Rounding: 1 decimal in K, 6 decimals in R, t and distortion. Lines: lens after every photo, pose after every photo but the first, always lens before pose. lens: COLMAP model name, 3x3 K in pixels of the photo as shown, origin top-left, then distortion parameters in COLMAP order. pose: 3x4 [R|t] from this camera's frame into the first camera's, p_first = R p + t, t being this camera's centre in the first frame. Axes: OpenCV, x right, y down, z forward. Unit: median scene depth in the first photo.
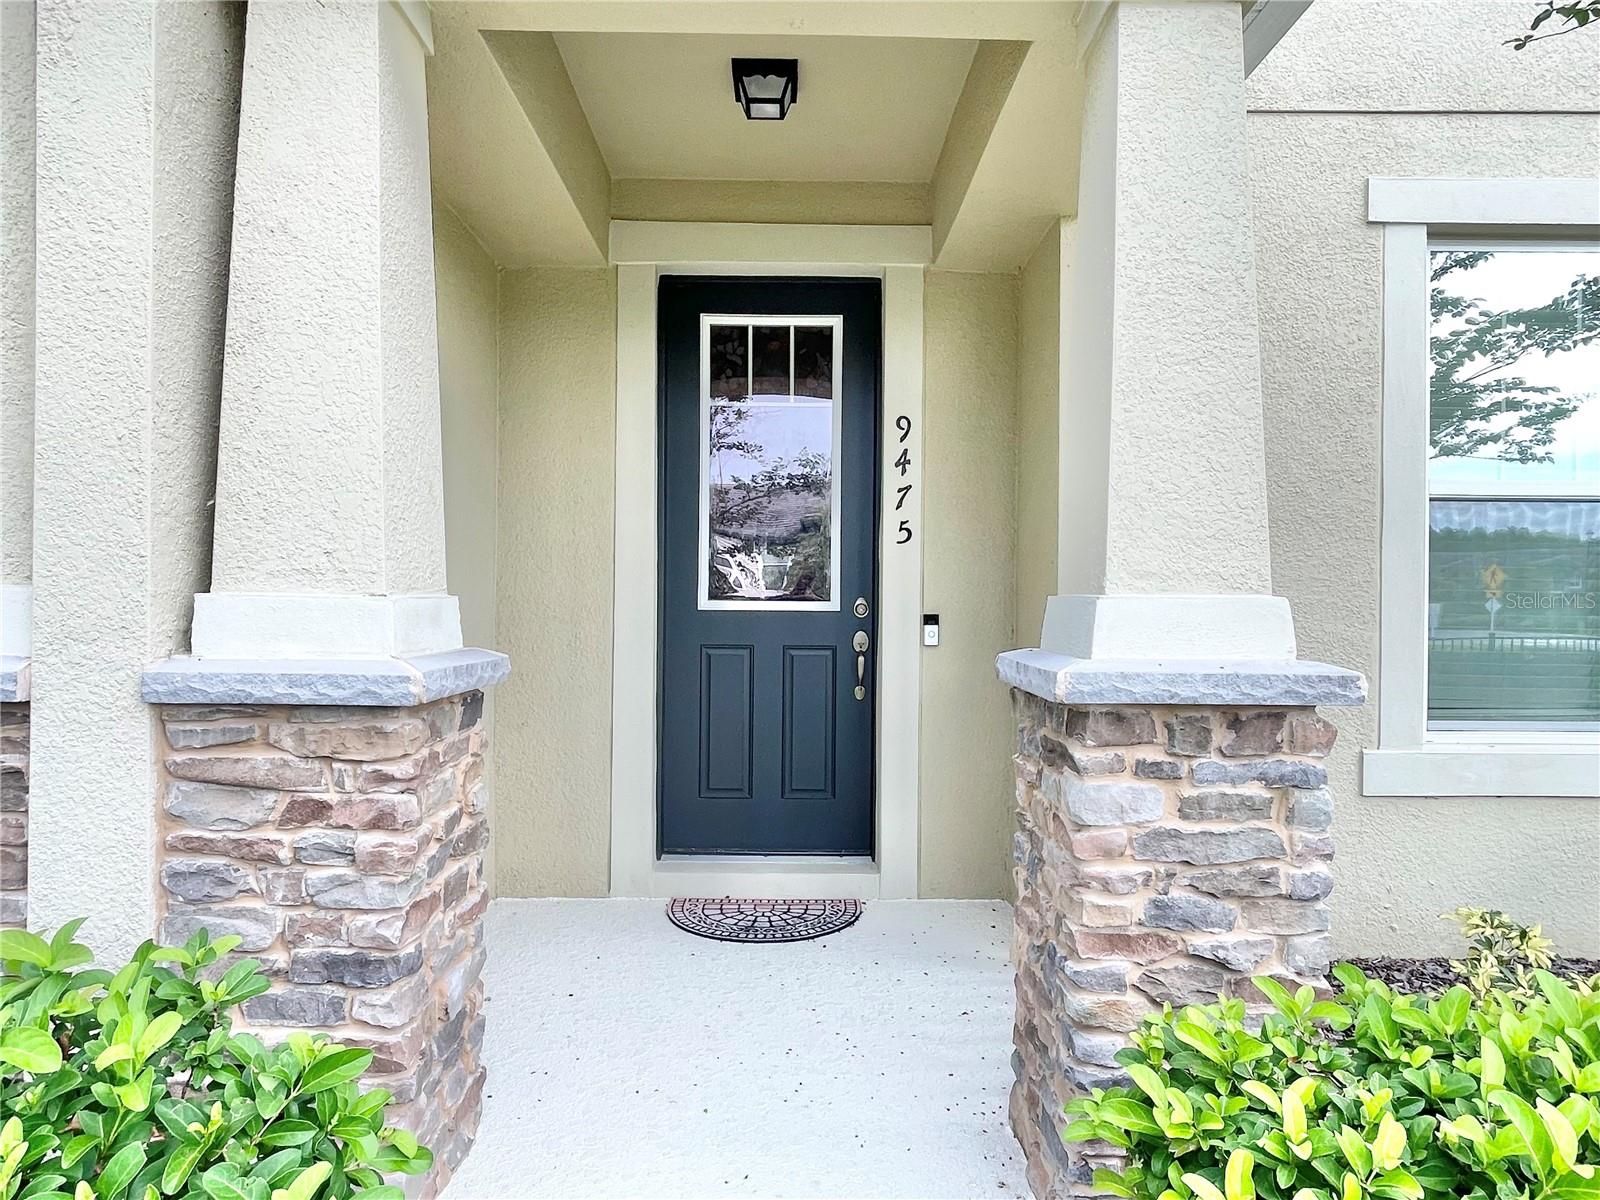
lens RADIAL K [[953.8, 0, 797.8], [0, 953.8, 593.4], [0, 0, 1]] dist [-0.000091, 0.000029]
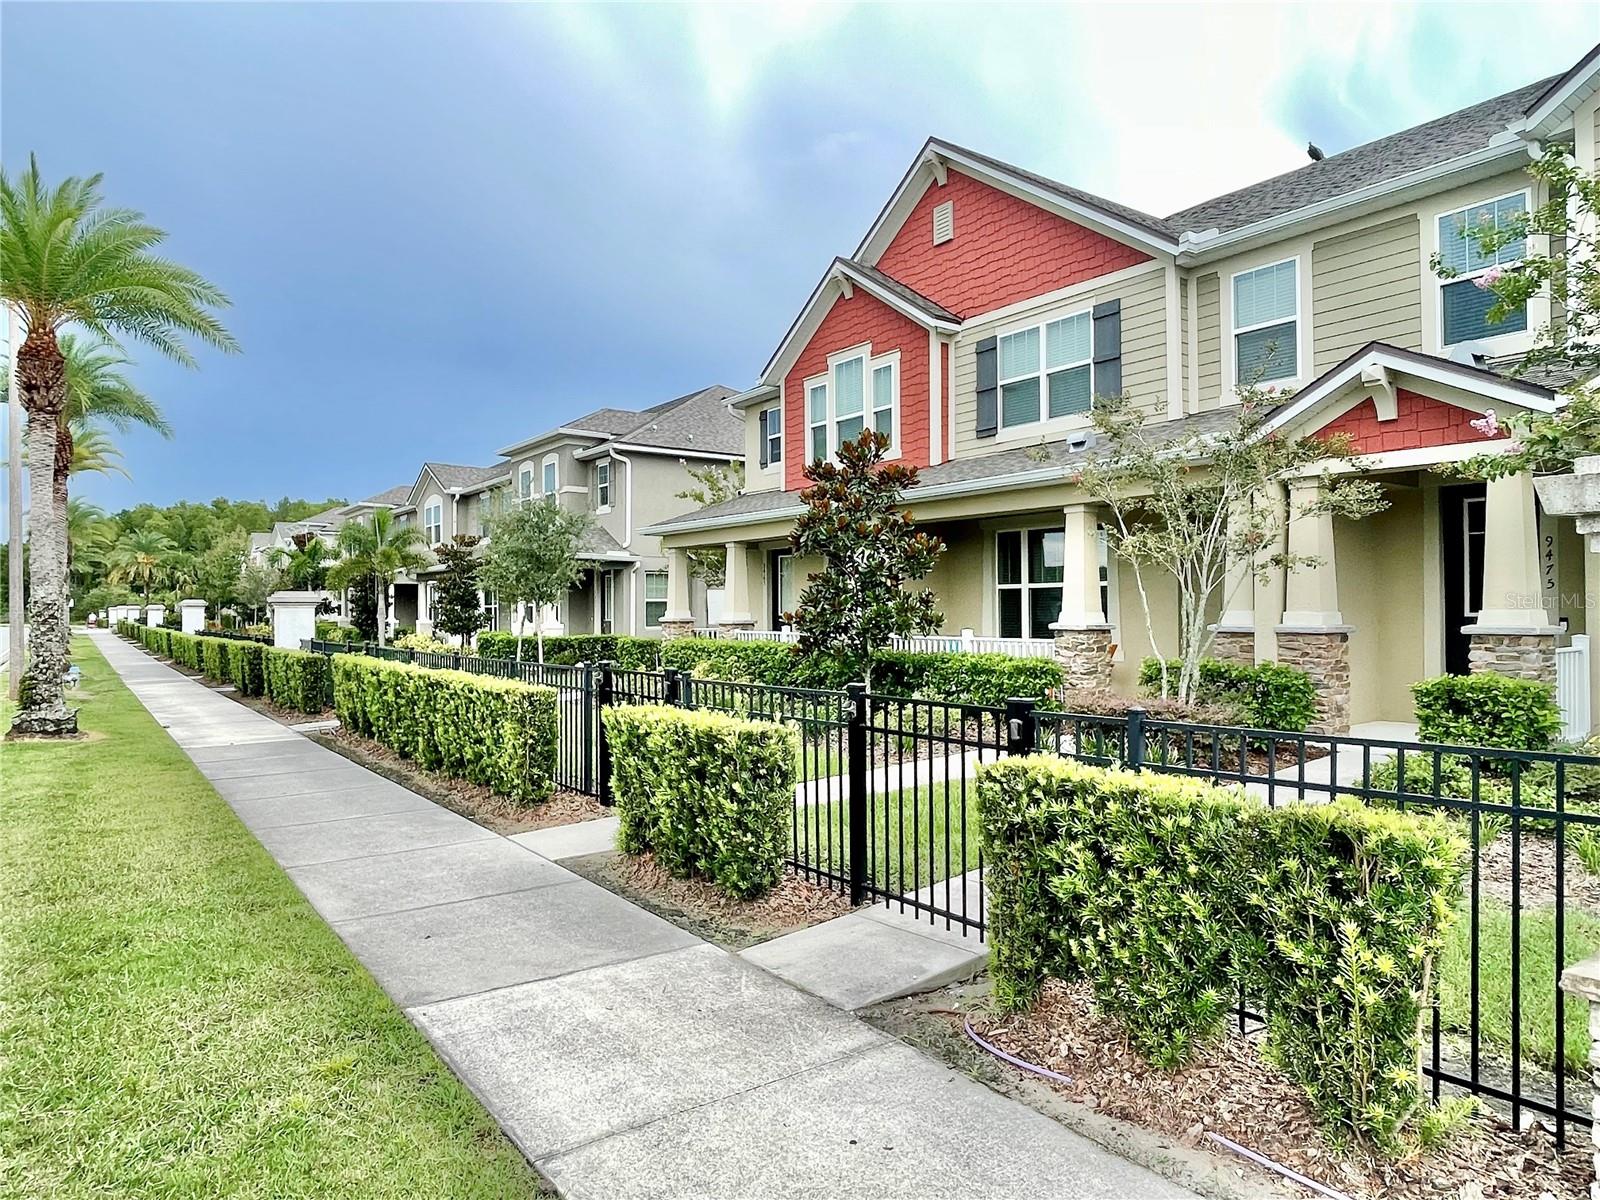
lens RADIAL K [[1028.0, 0, 799.1], [0, 1028.0, 601.5], [0, 0, 1]] dist [0.003033, 0.000420]
pose [[0.569622, -0.017373, -0.821723, 2.475731], [0.010205, 0.999849, -0.014065, -0.004053], [0.821844, -0.000374, 0.569713, -4.368381]]
